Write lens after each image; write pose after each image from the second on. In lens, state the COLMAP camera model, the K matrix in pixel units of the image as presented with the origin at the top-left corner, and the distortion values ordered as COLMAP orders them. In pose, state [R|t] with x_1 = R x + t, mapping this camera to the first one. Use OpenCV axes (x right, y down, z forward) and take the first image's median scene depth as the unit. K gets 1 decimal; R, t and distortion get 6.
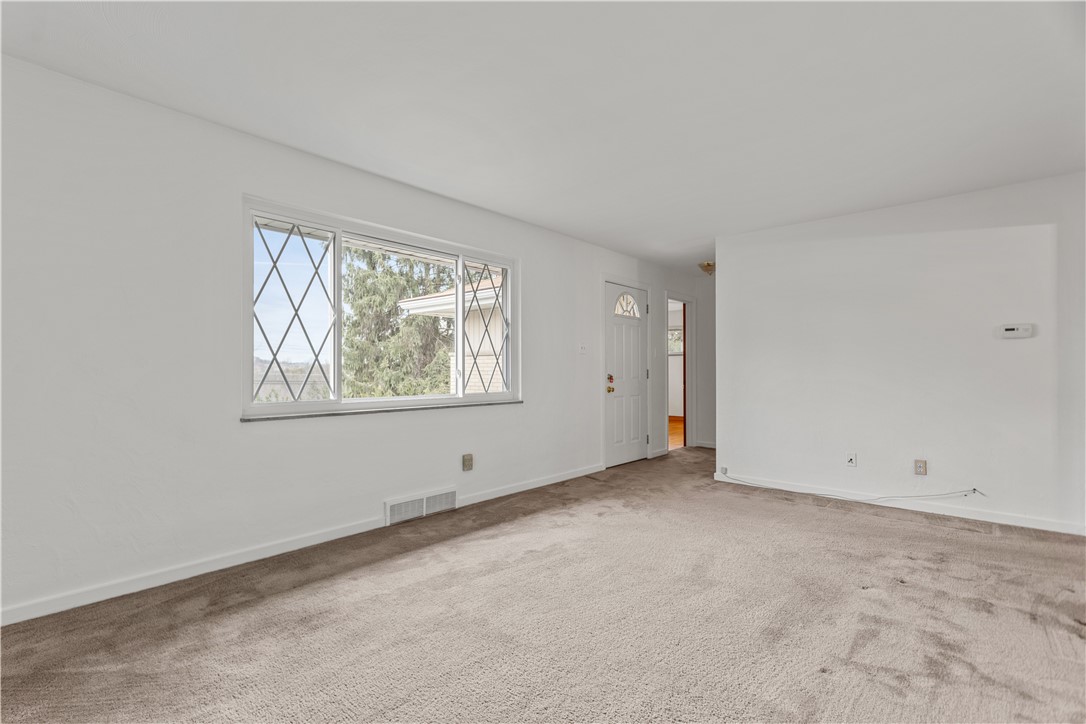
lens RADIAL K [[514.3, 0, 542.9], [0, 514.3, 364.0], [0, 0, 1]] dist [0.009271, 0.002805]
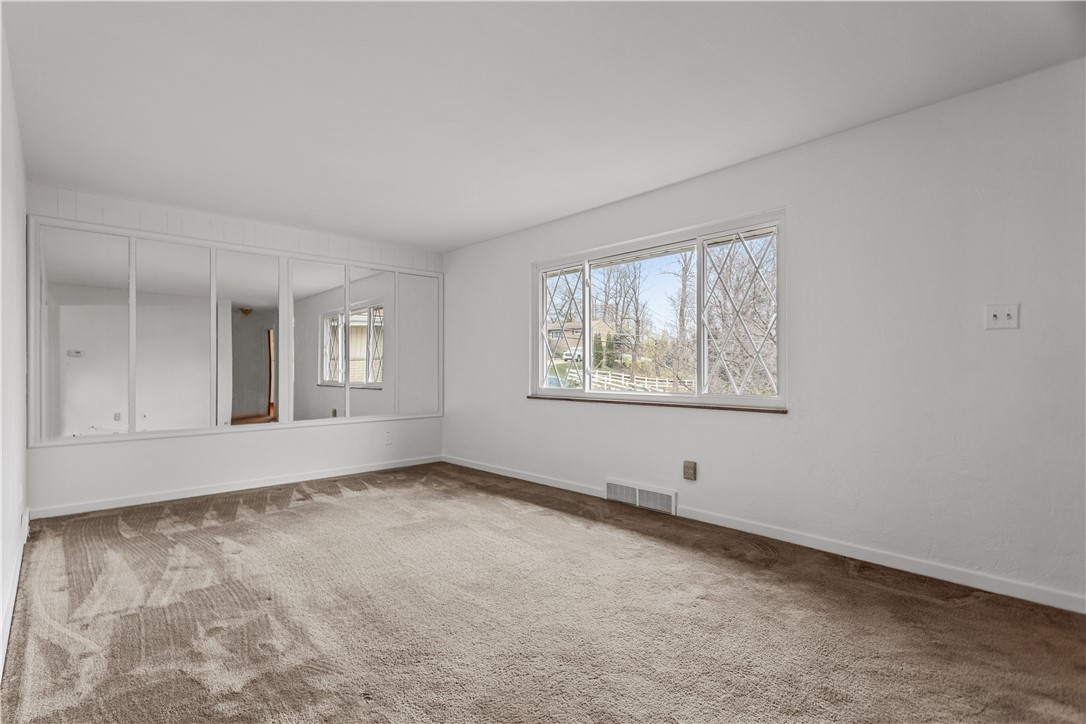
lens RADIAL K [[514.3, 0, 542.9], [0, 514.3, 363.4], [0, 0, 1]] dist [0.009271, 0.002805]
pose [[-0.079108, 0.002067, -0.996864, 0.828610], [0.018576, 0.999827, 0.000599, -0.000818], [0.996693, -0.018471, -0.079133, 0.889487]]
